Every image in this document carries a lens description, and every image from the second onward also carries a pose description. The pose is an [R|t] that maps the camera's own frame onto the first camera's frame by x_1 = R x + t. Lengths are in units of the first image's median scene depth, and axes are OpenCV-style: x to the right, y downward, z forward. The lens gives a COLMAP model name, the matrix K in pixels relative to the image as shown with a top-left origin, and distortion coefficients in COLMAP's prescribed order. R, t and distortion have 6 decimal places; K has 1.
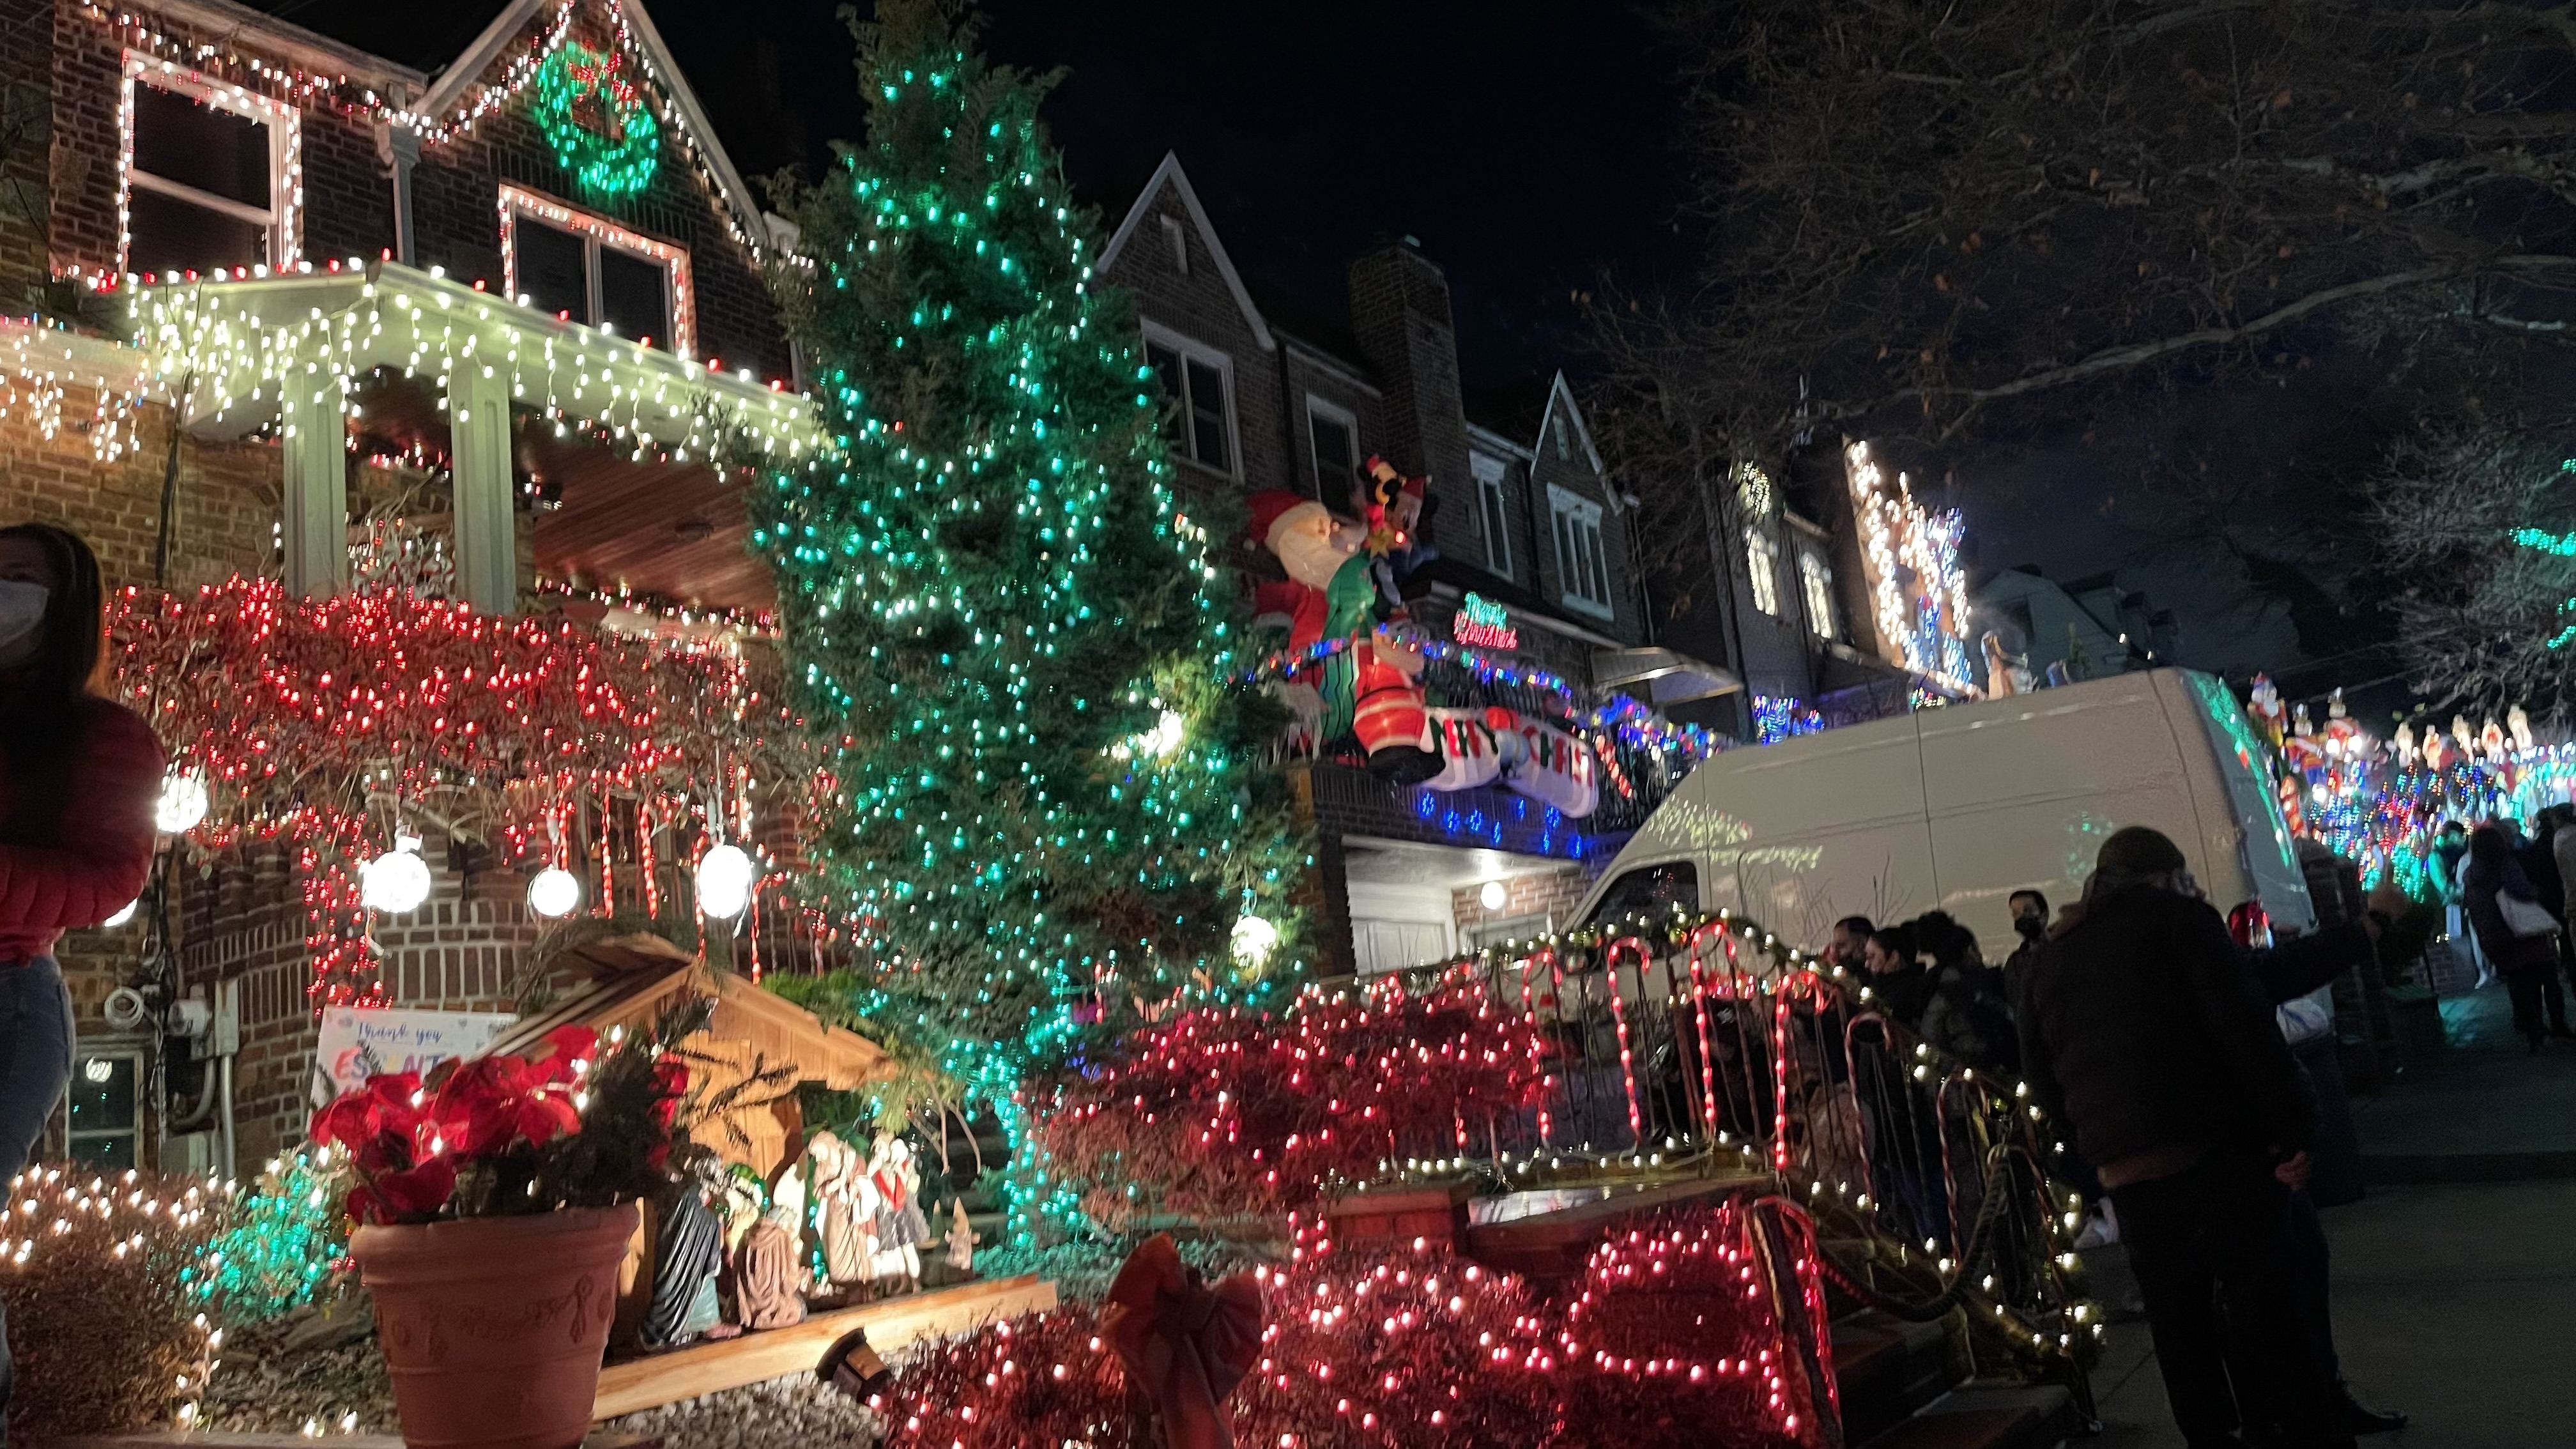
lens RADIAL K [[1950.1, 0, 1293.0], [0, 1950.1, 743.9], [0, 0, 1]] dist [0.039346, -0.054551]
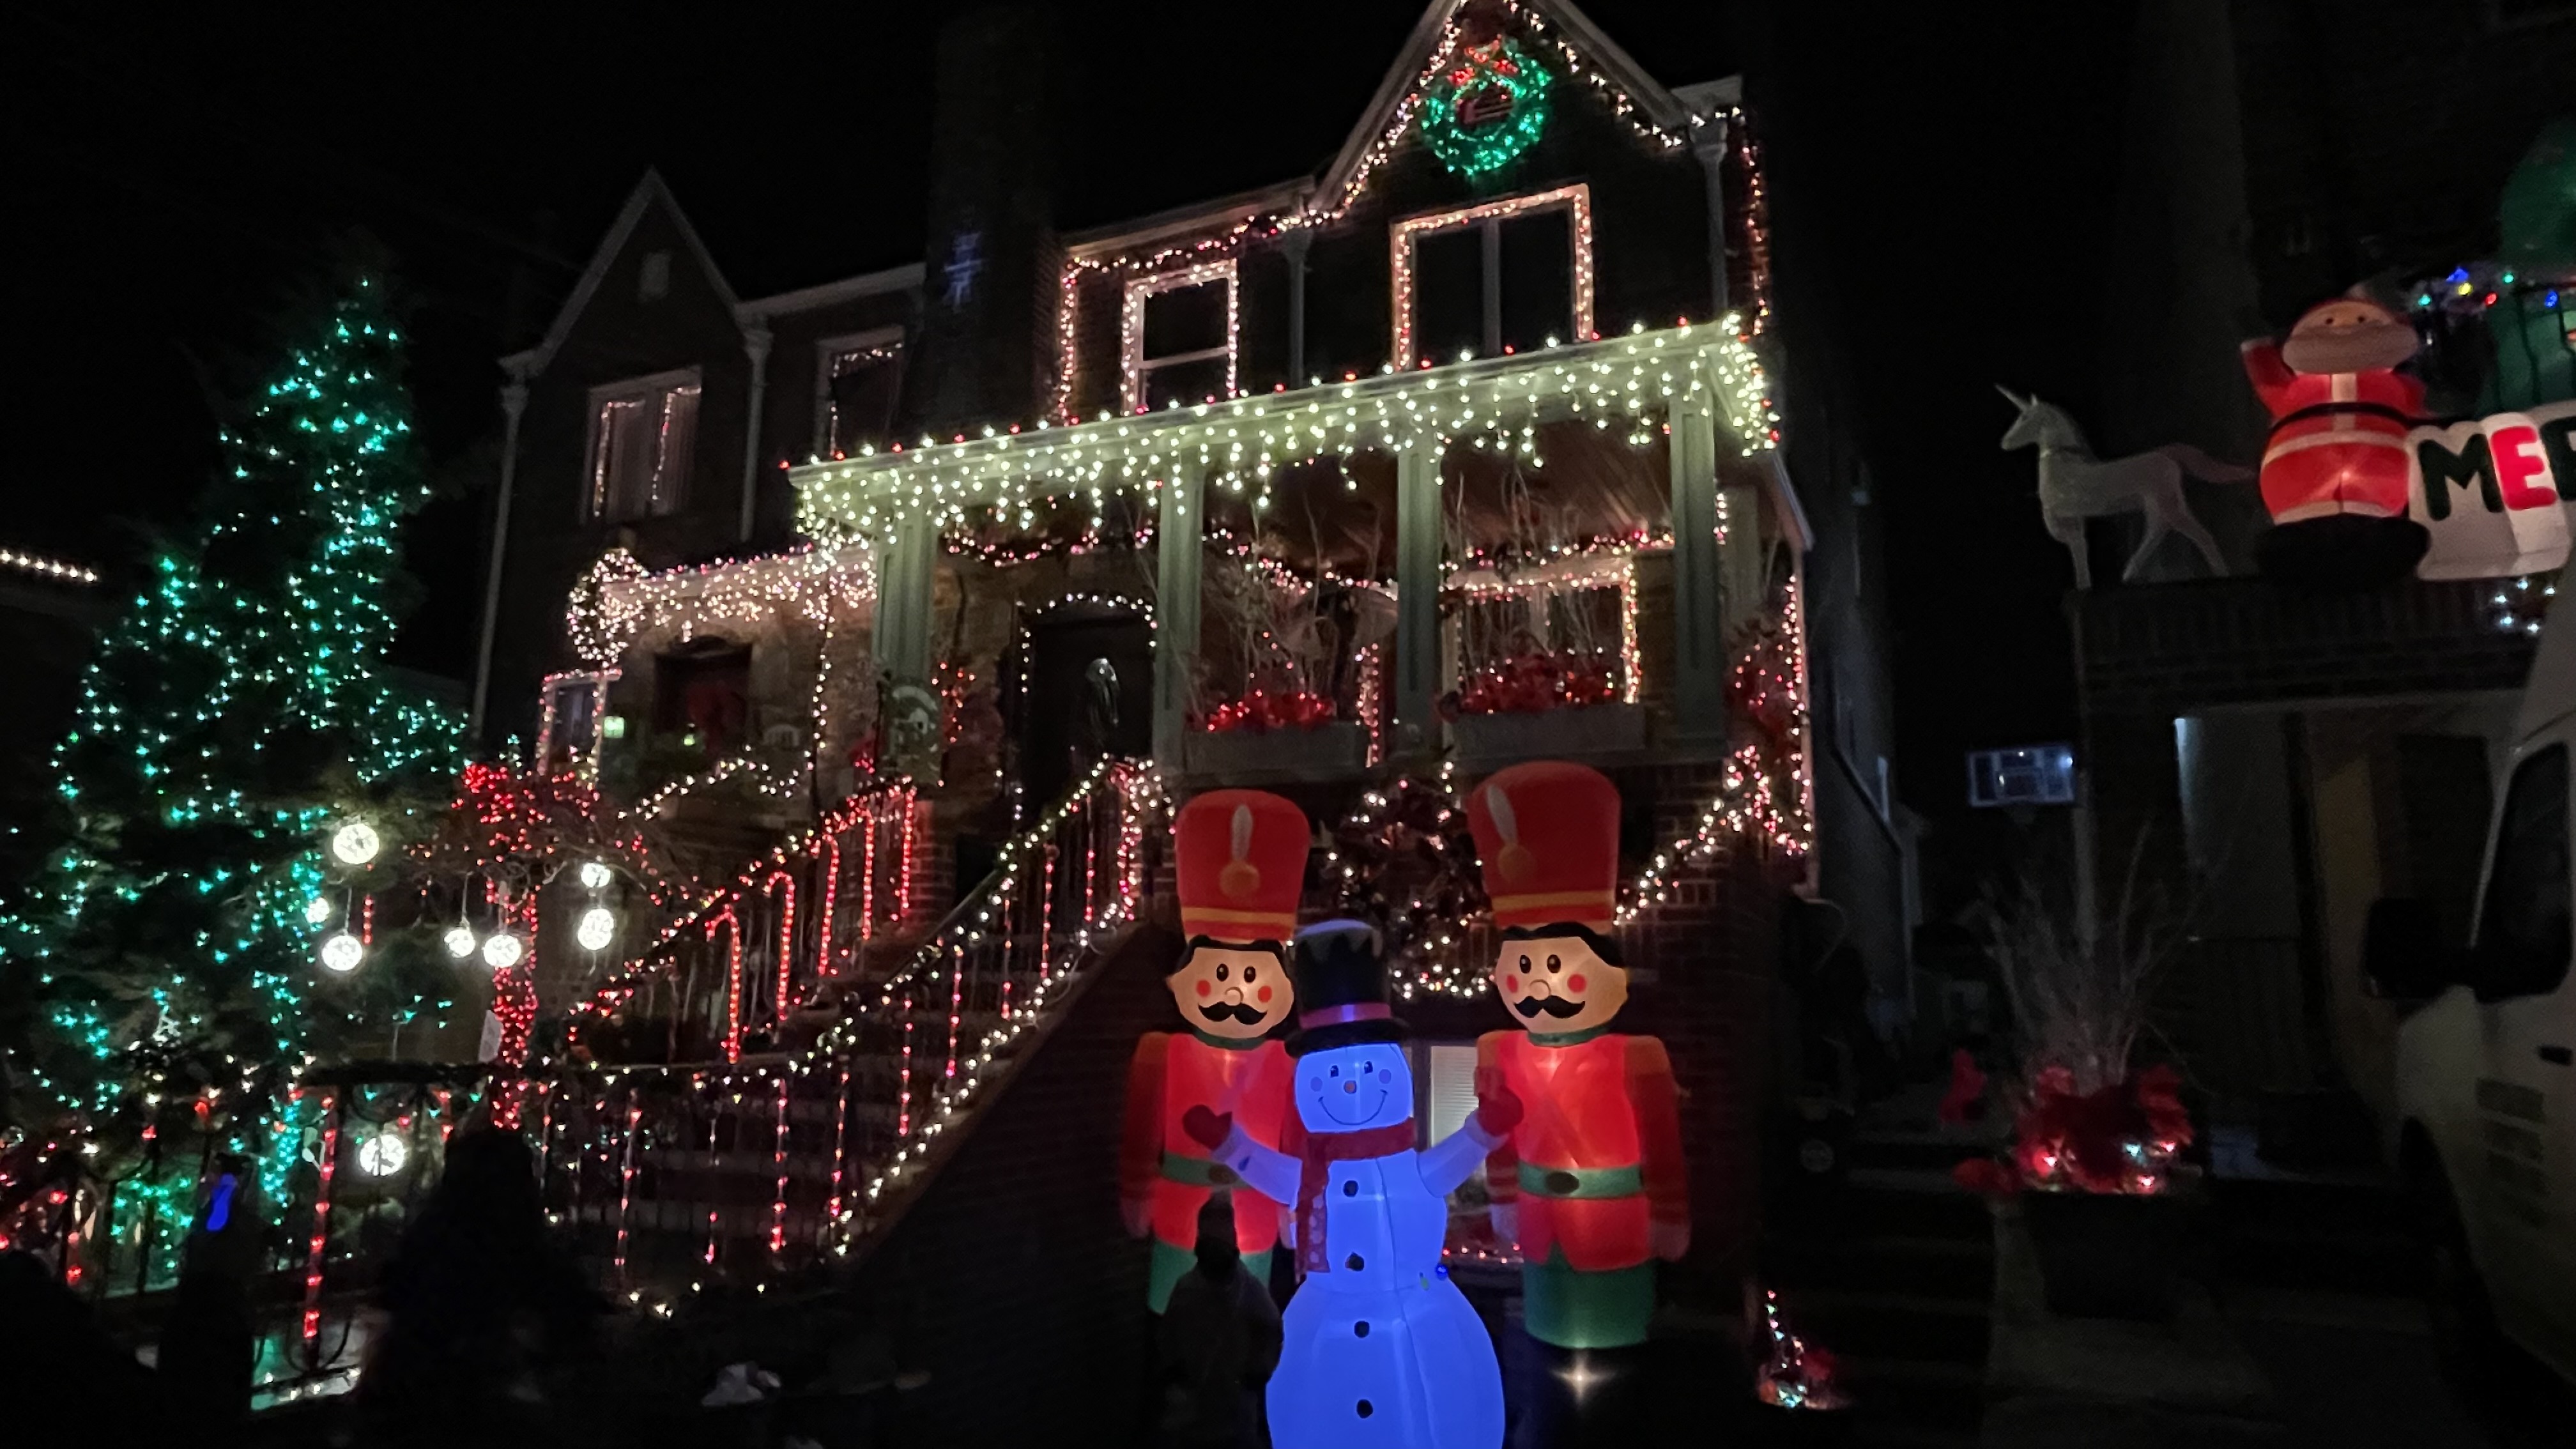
lens RADIAL K [[1561.8, 0, 1276.8], [0, 1561.8, 714.2], [0, 0, 1]] dist [-0.004957, -0.004620]
pose [[0.157883, -0.067034, -0.985180, 0.466777], [0.162303, 0.985886, -0.041071, 0.025869], [0.974028, -0.153413, 0.166535, 0.729219]]
